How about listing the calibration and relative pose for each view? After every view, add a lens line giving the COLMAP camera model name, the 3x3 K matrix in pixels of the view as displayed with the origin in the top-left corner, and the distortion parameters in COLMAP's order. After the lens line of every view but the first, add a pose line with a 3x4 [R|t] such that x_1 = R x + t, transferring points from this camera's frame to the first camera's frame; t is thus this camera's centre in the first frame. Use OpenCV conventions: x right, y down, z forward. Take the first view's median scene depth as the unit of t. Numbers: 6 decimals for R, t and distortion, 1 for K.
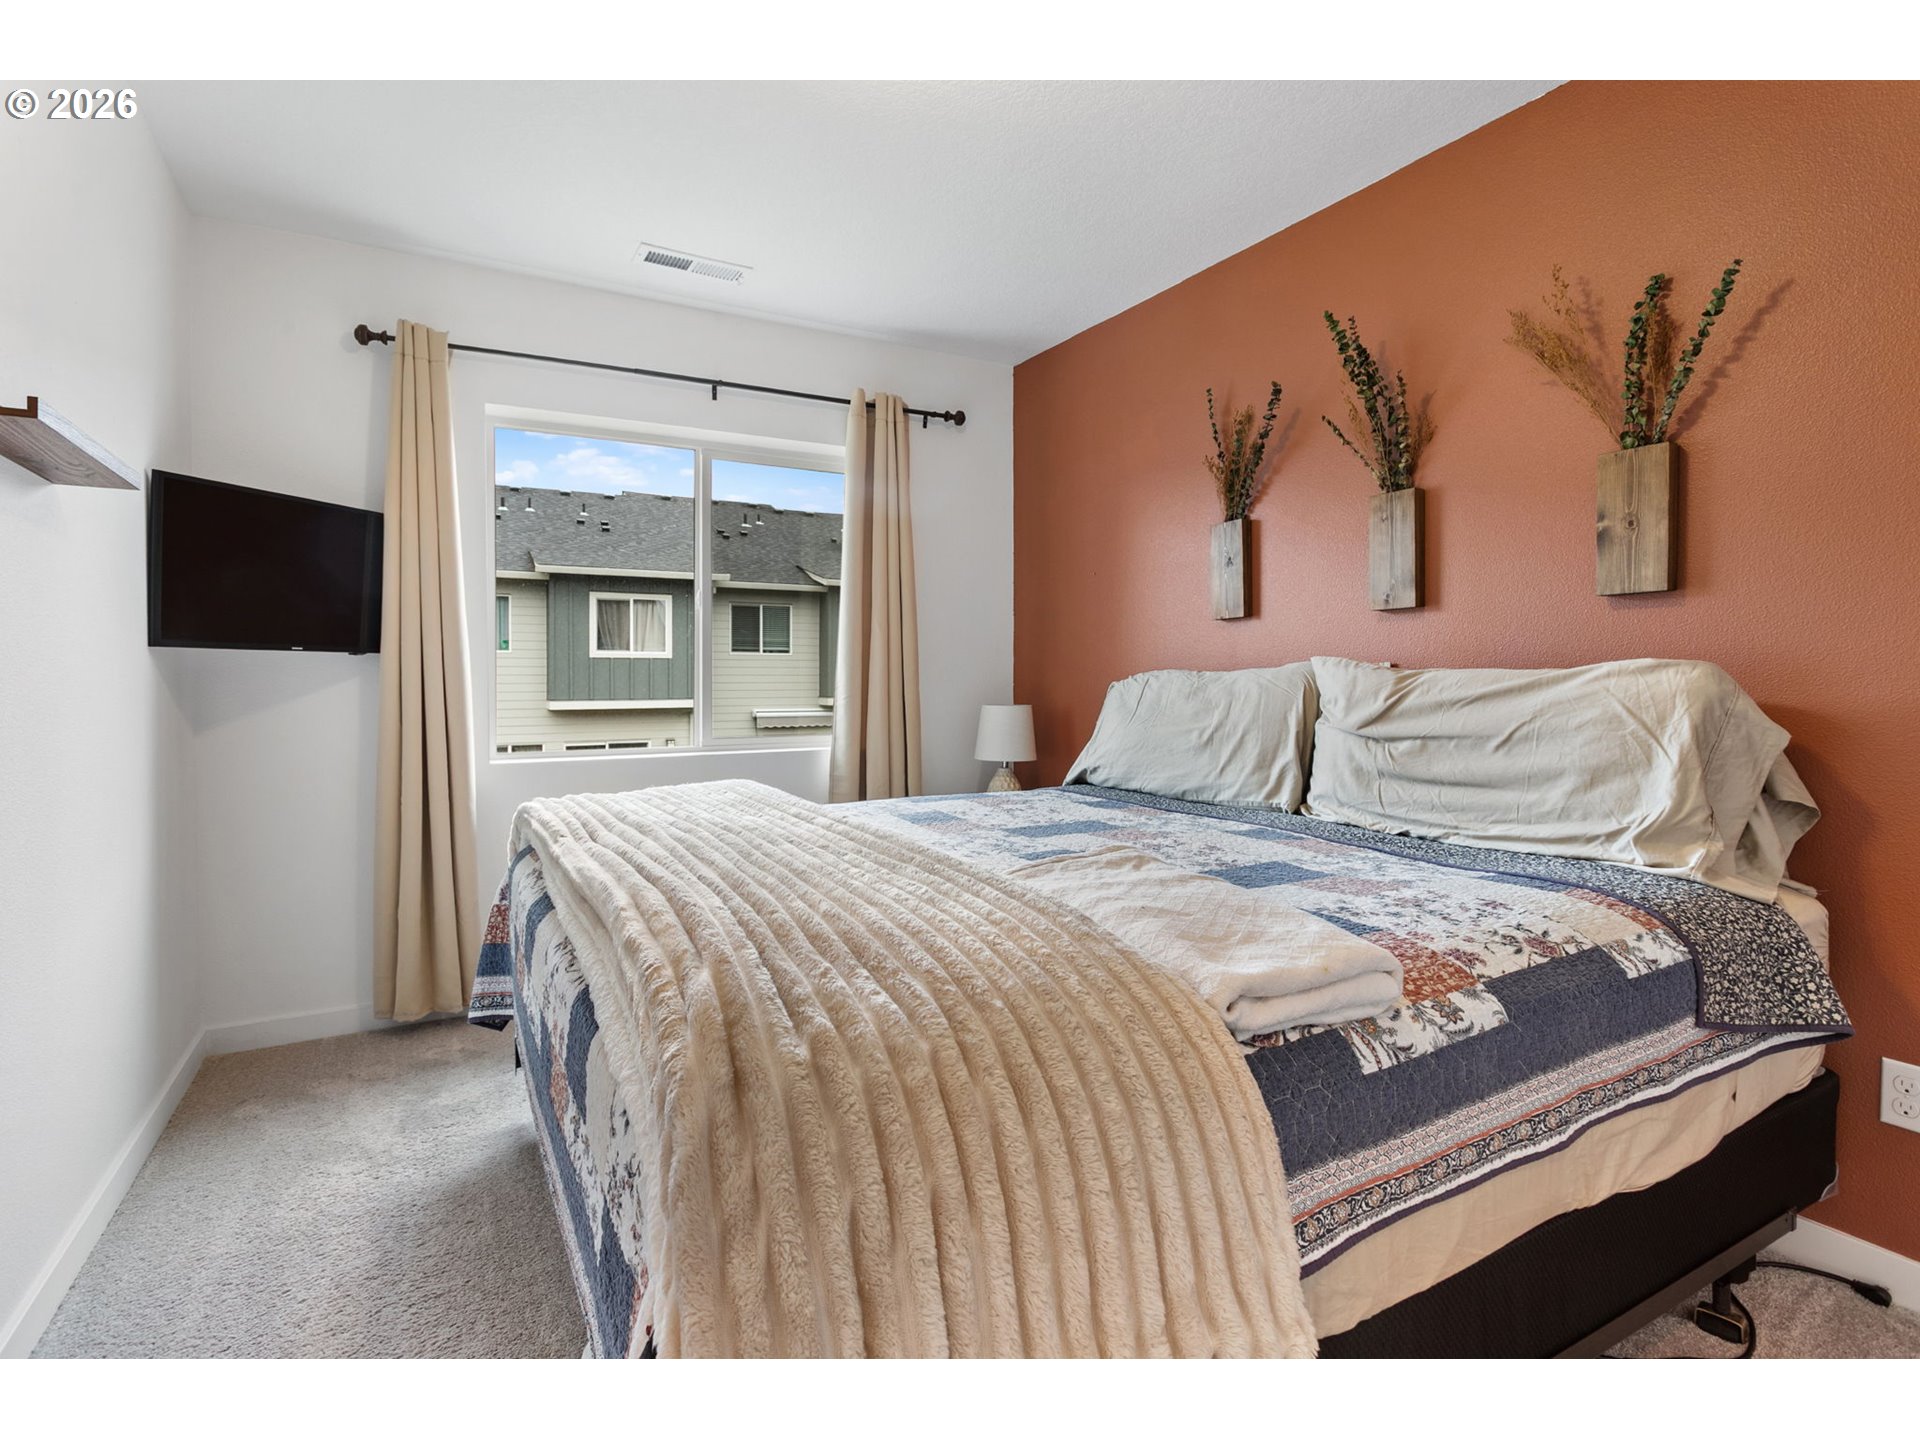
lens RADIAL K [[913.5, 0, 954.8], [0, 913.5, 713.4], [0, 0, 1]] dist [-0.013725, 0.003947]
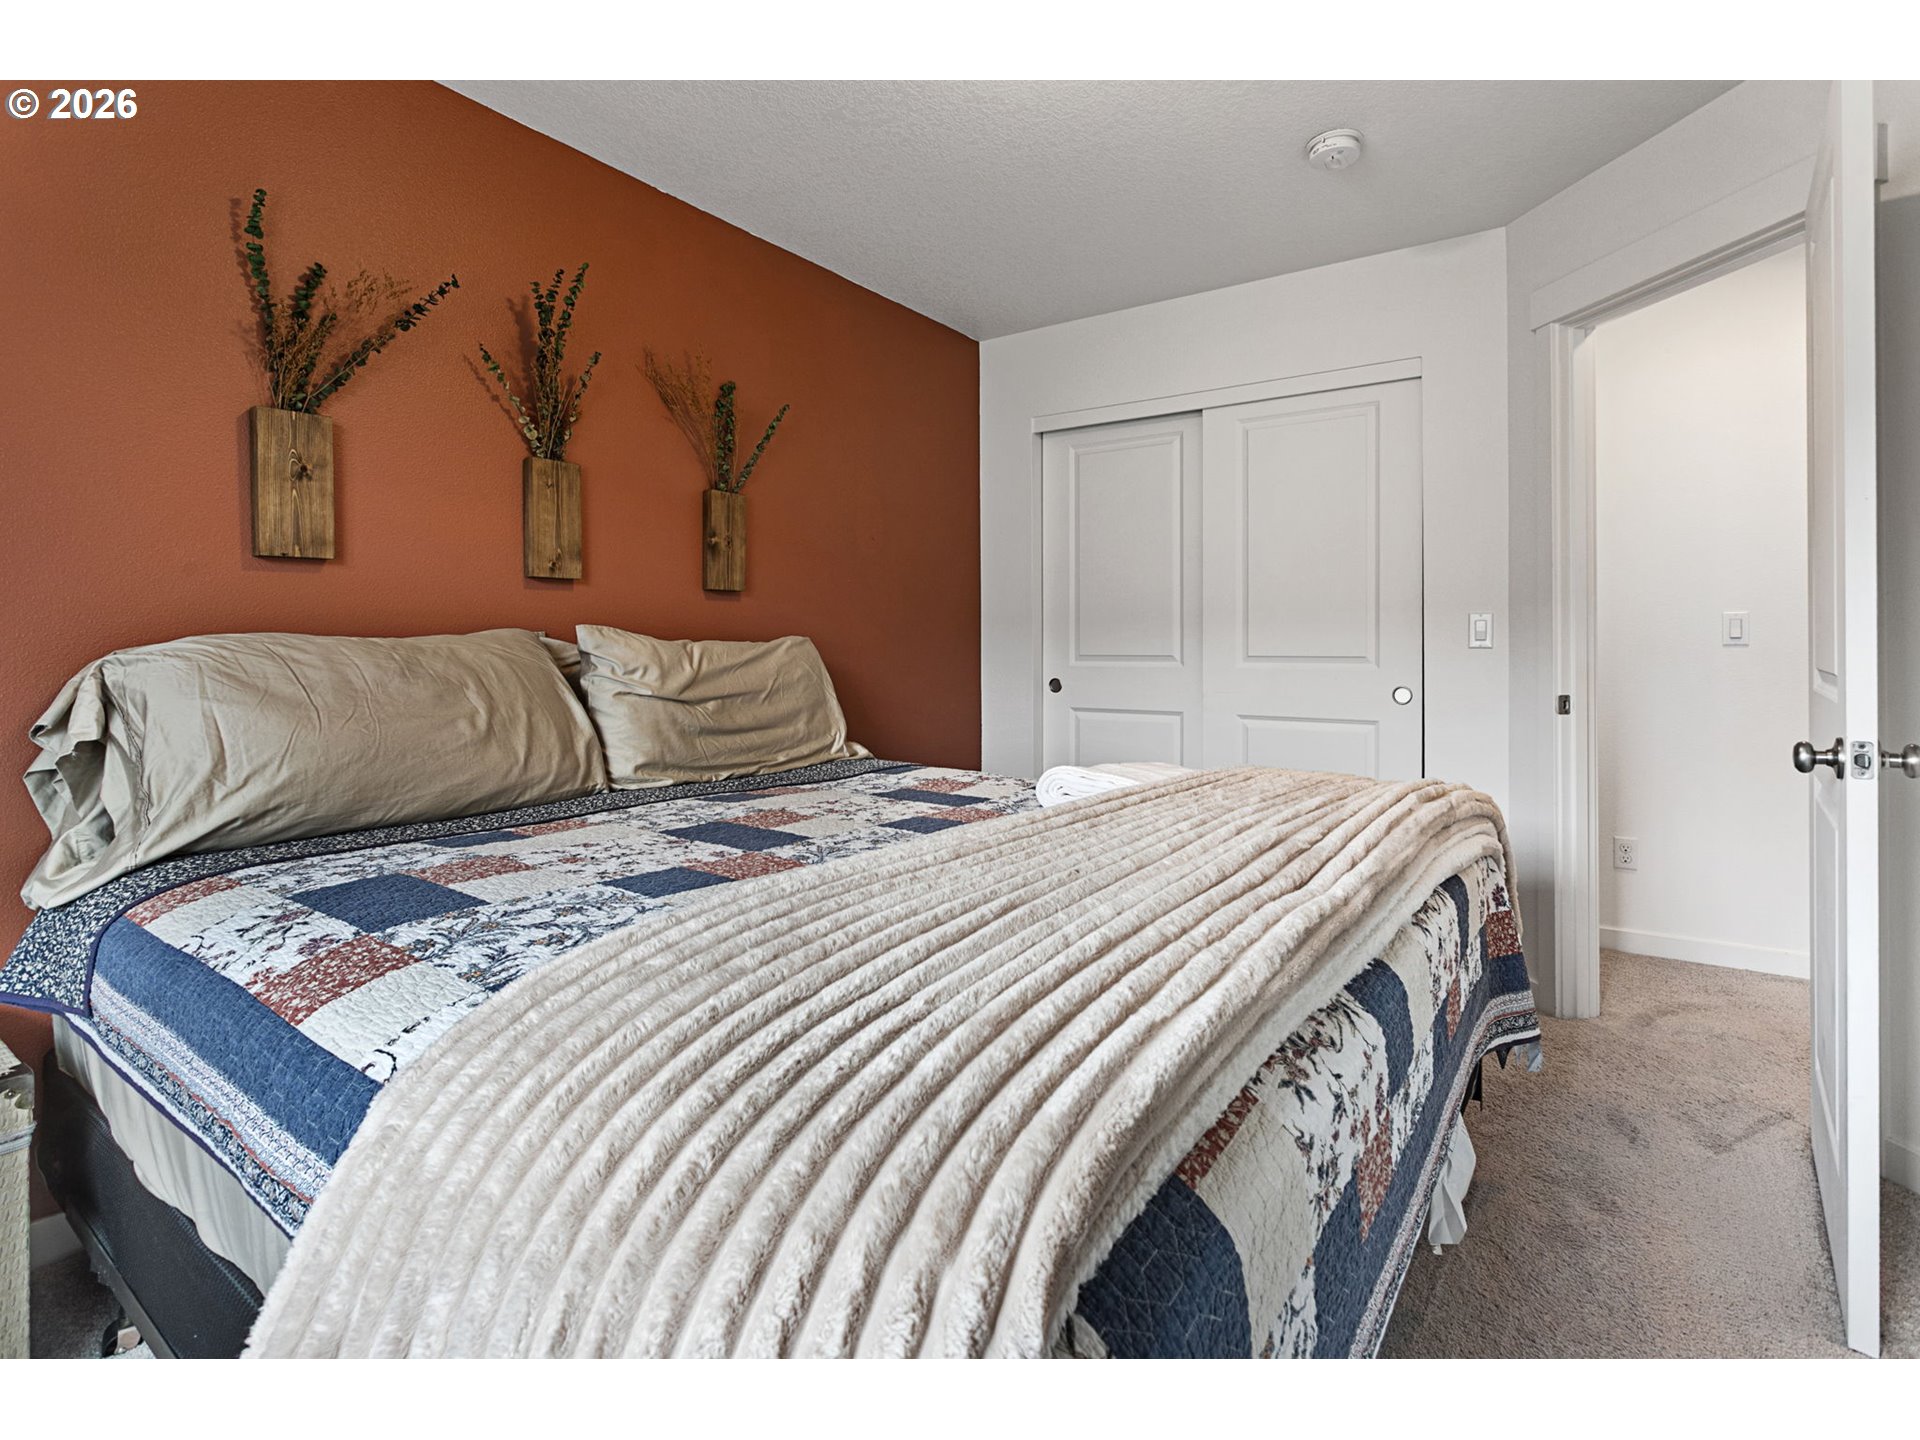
lens RADIAL K [[913.5, 0, 960.3], [0, 913.5, 713.3], [0, 0, 1]] dist [-0.013725, 0.003947]
pose [[-0.409992, -0.056821, 0.910317, -0.621550], [0.039349, 0.996026, 0.079893, -0.031128], [-0.911240, 0.068576, -0.406127, 1.031382]]
